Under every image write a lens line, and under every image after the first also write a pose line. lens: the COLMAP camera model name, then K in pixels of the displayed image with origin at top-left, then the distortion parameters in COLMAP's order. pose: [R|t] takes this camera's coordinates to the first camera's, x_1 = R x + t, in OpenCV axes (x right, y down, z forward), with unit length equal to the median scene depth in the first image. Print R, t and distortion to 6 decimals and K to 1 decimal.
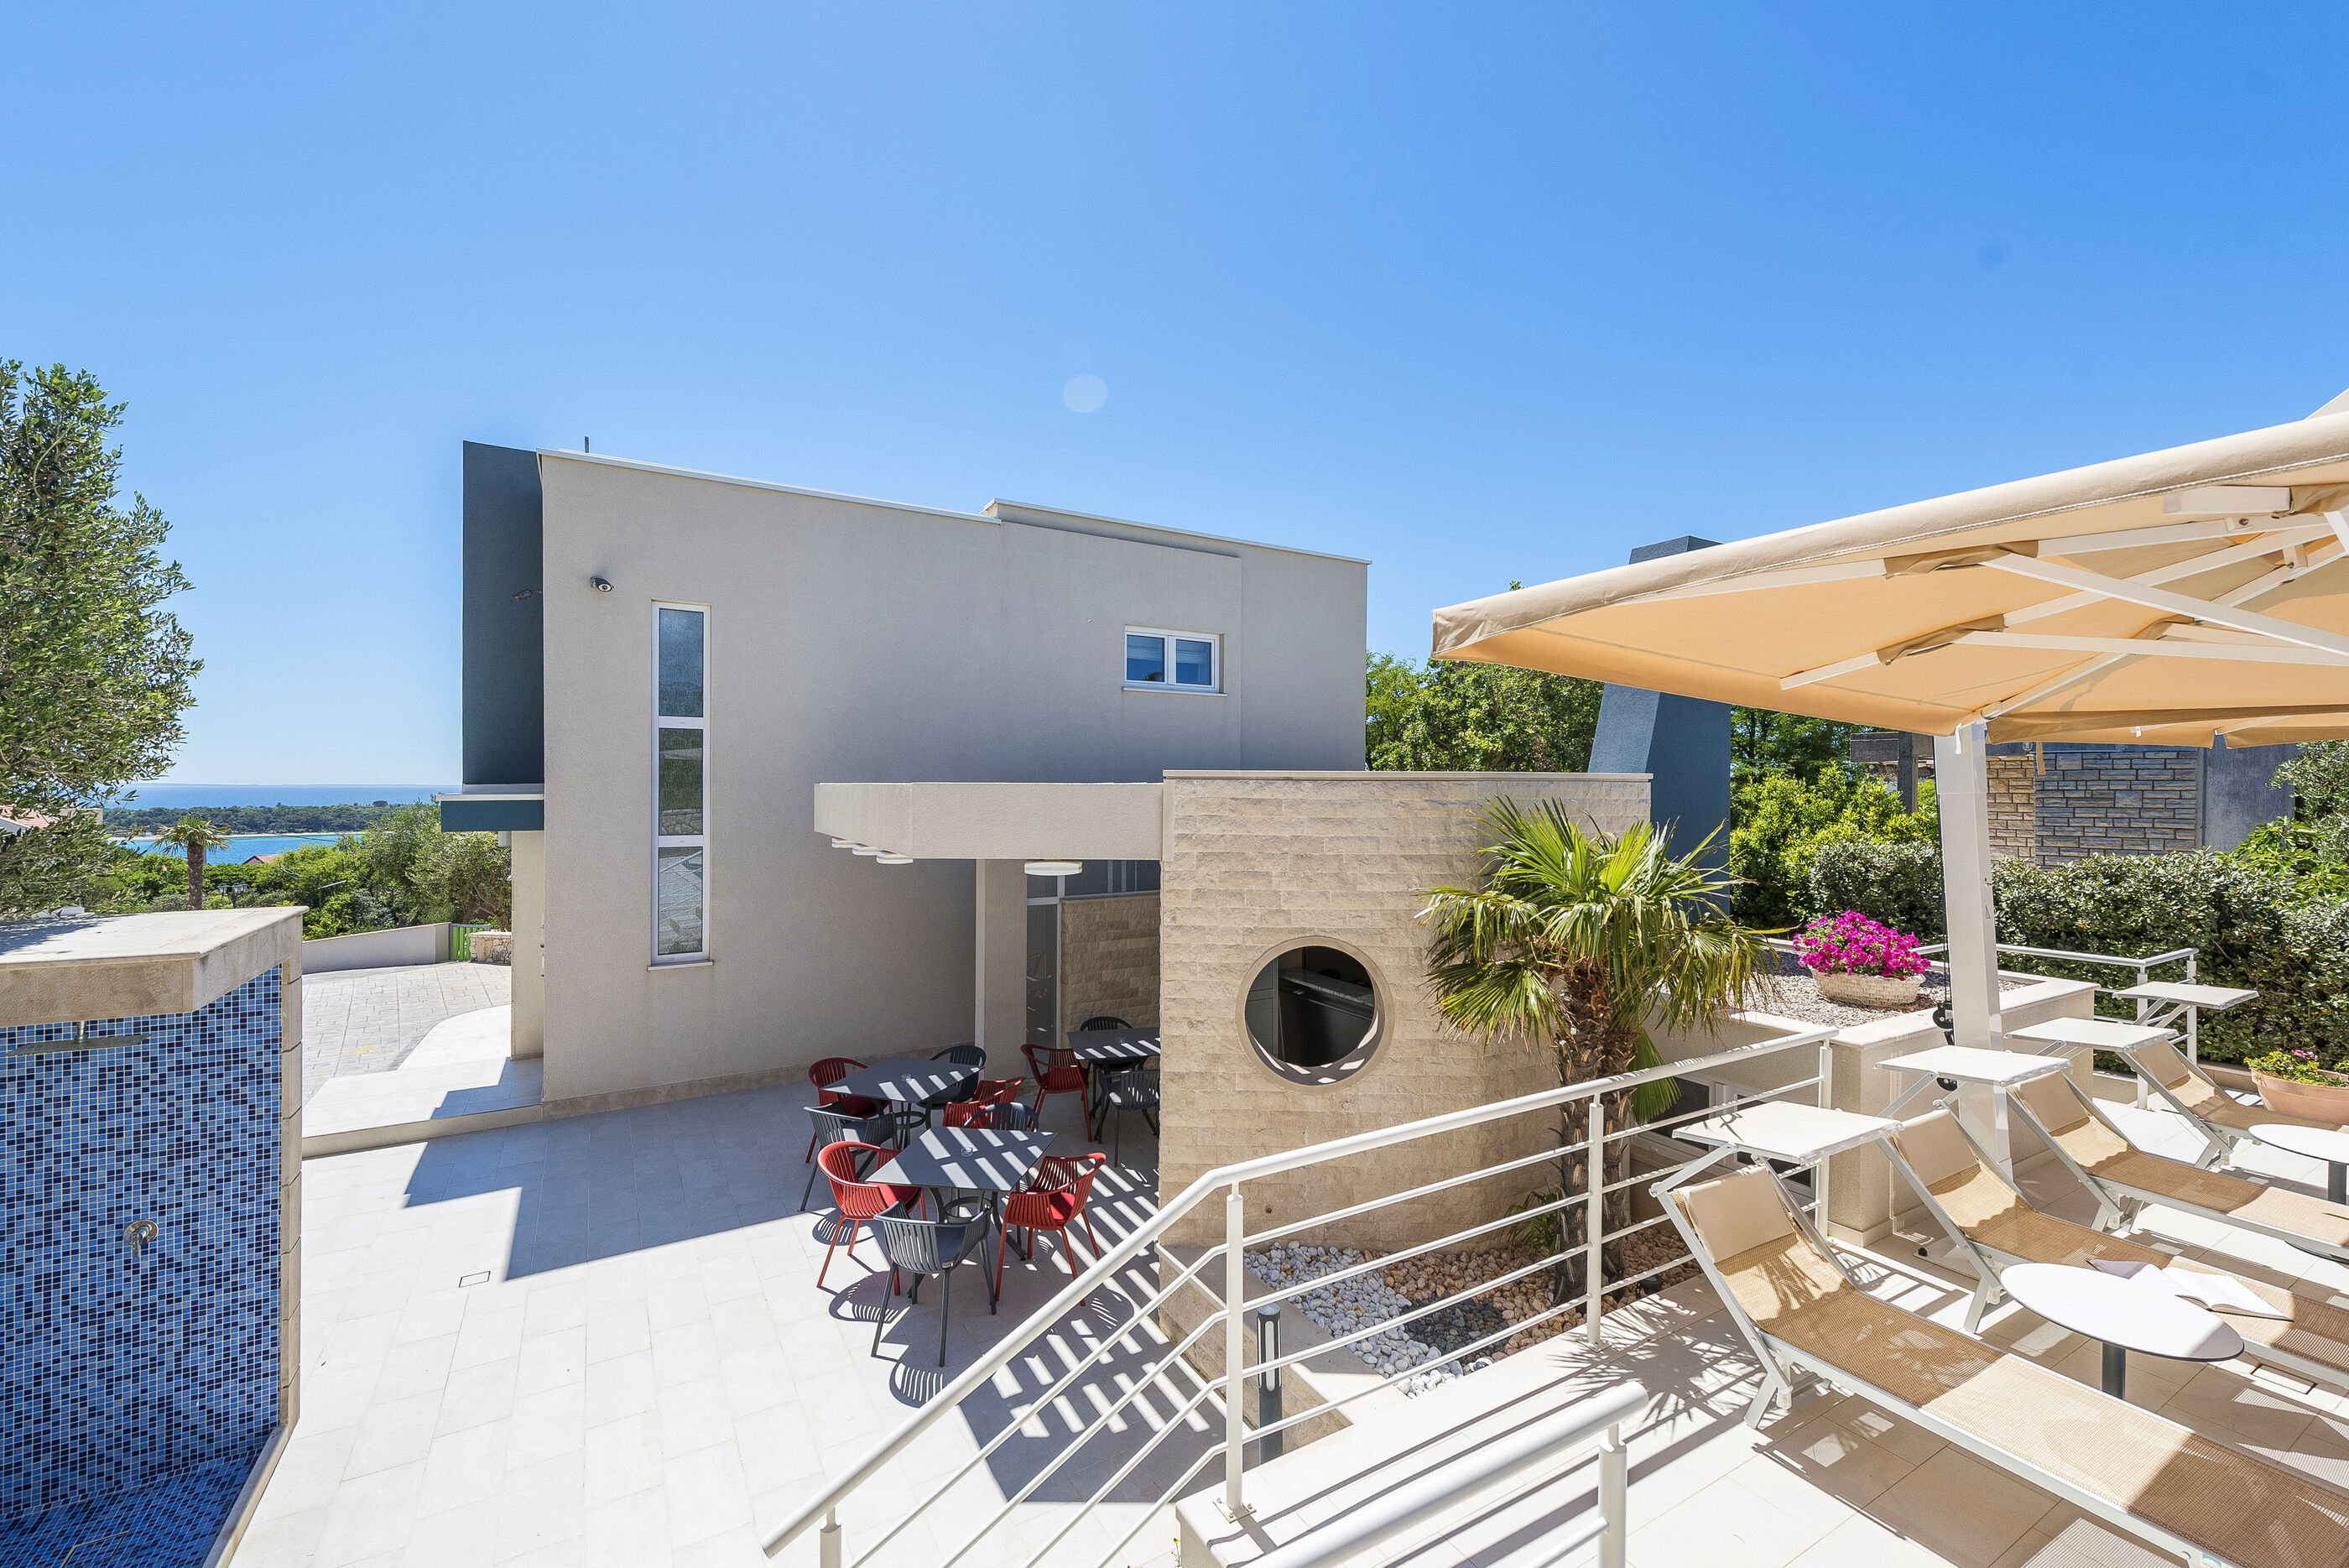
lens RADIAL K [[928.5, 0, 1153.7], [0, 928.5, 785.1], [0, 0, 1]] dist [0.008569, -0.000894]
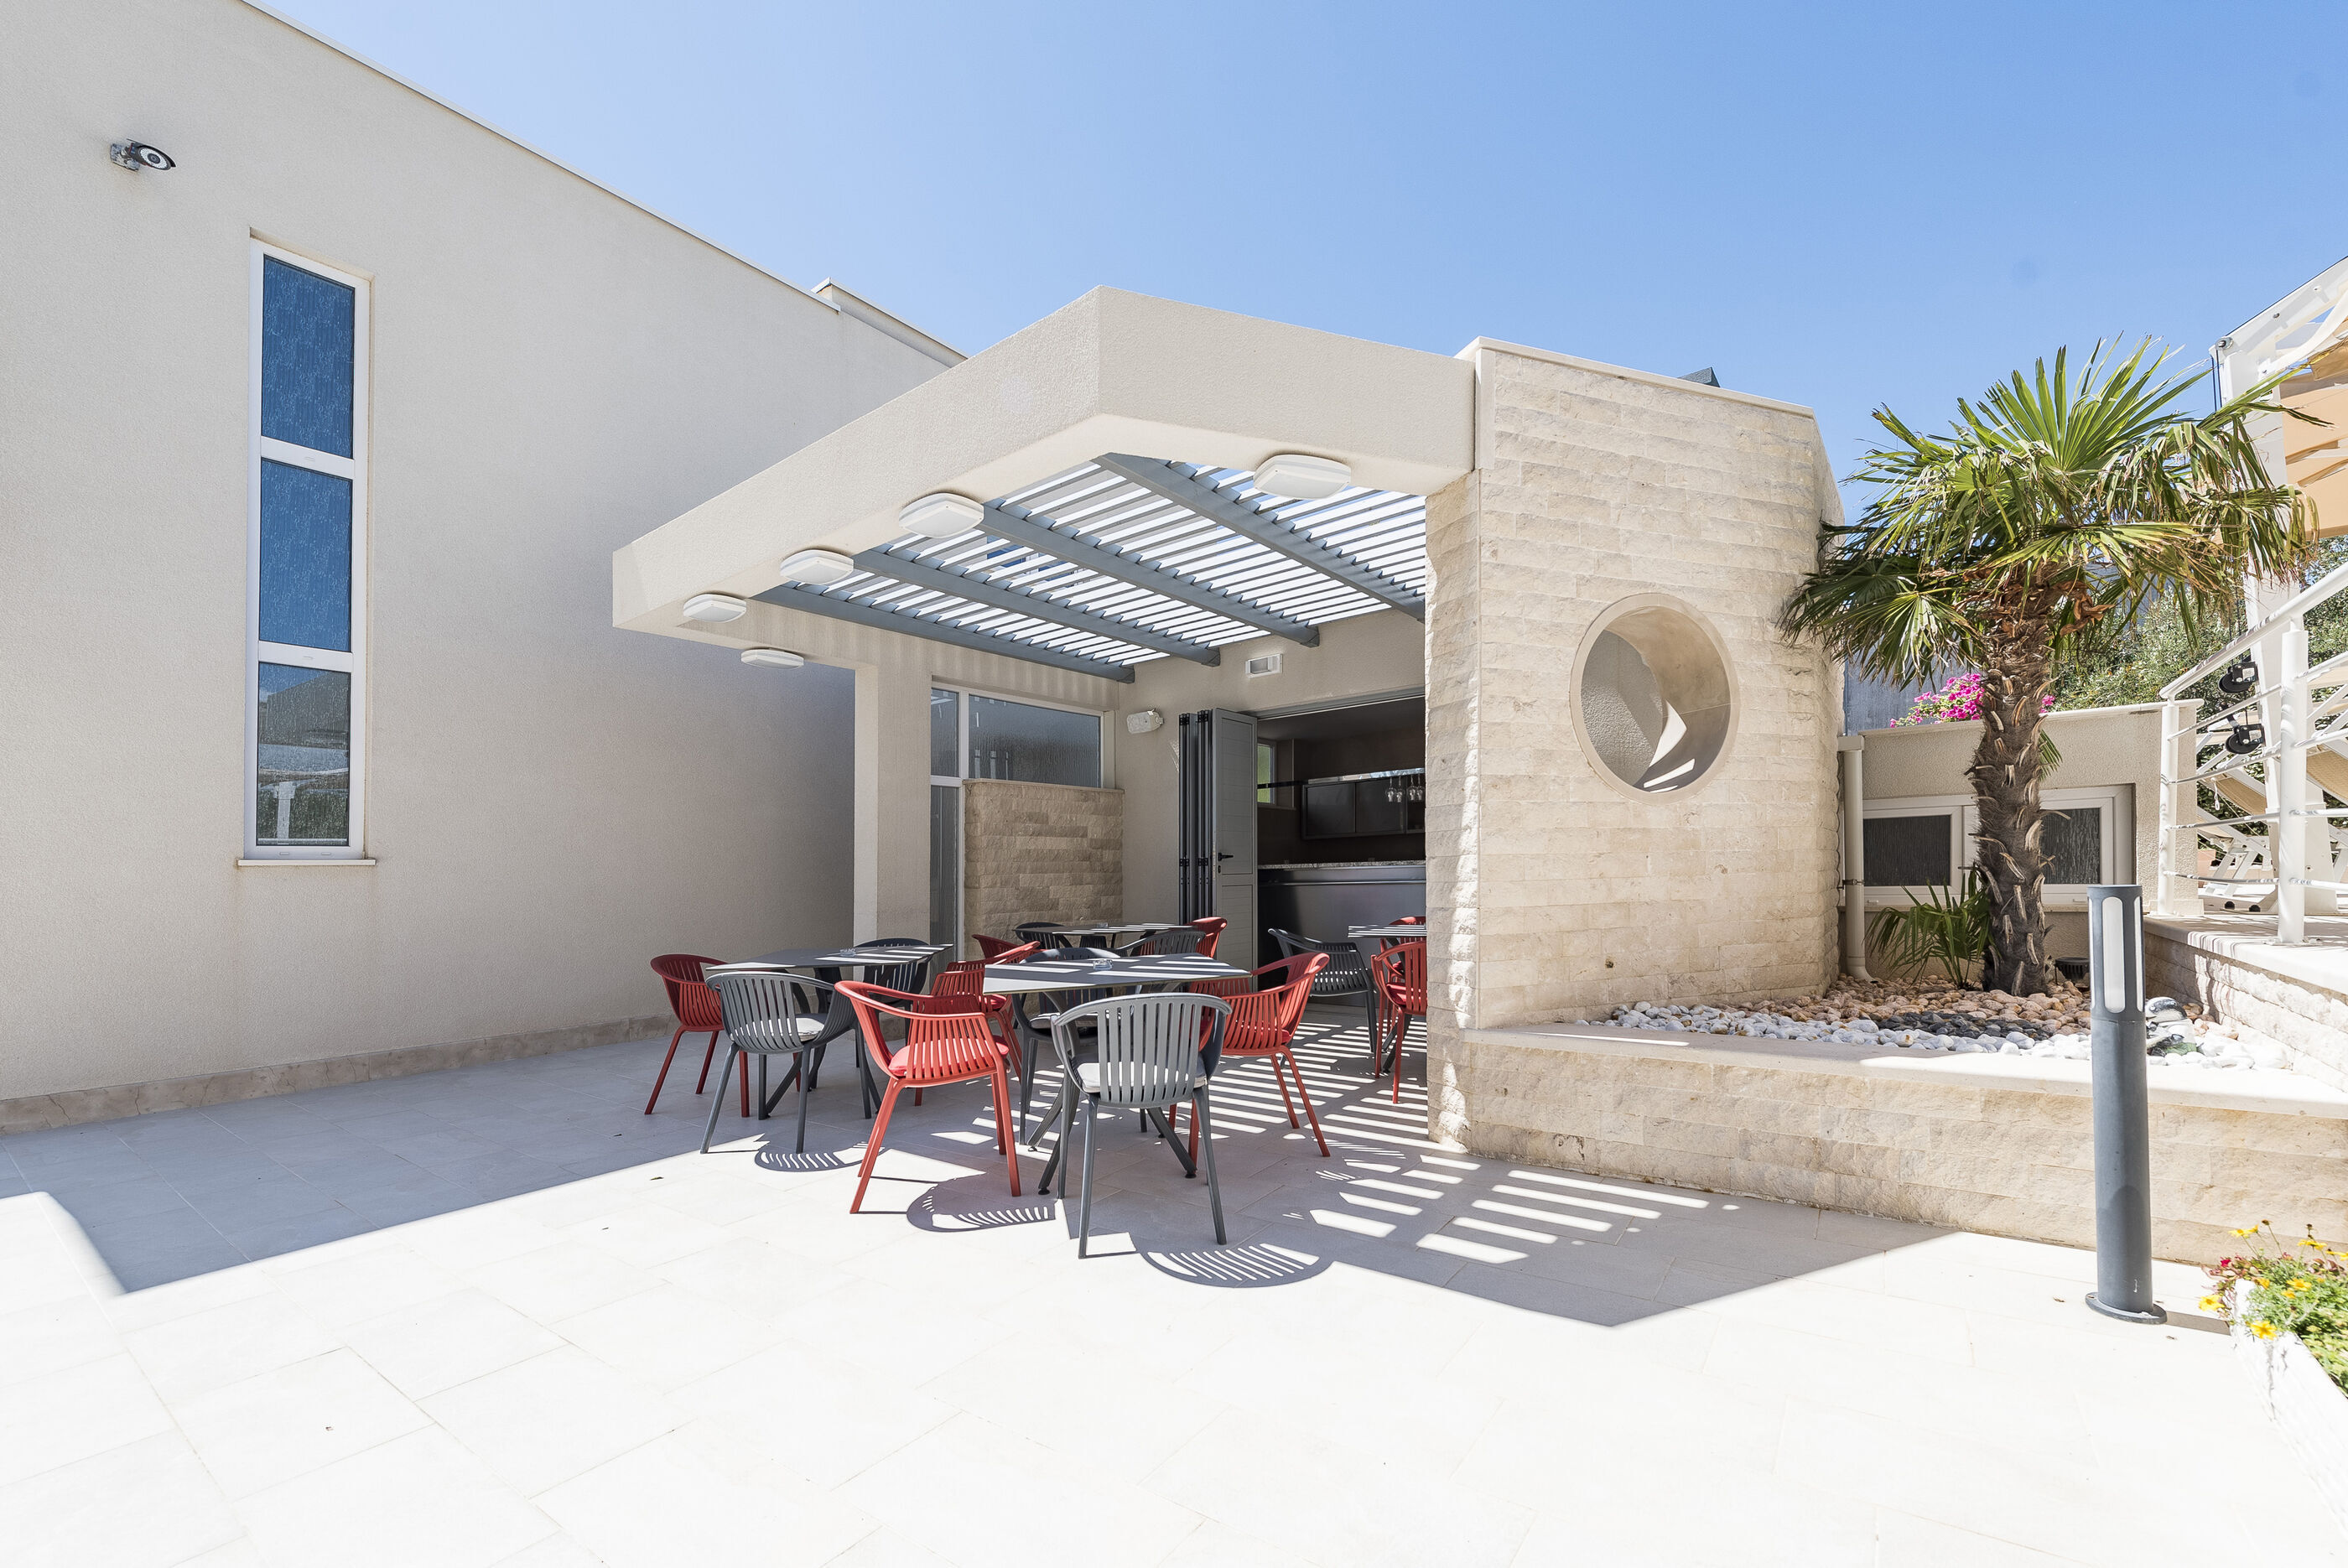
lens RADIAL K [[928.1, 0, 1226.0], [0, 928.1, 834.8], [0, 0, 1]] dist [0.008569, -0.000894]
pose [[0.915198, 0.009244, 0.402899, -0.438228], [-0.005259, 0.999926, -0.010996, 0.363334], [-0.402971, 0.007944, 0.915178, 0.455480]]
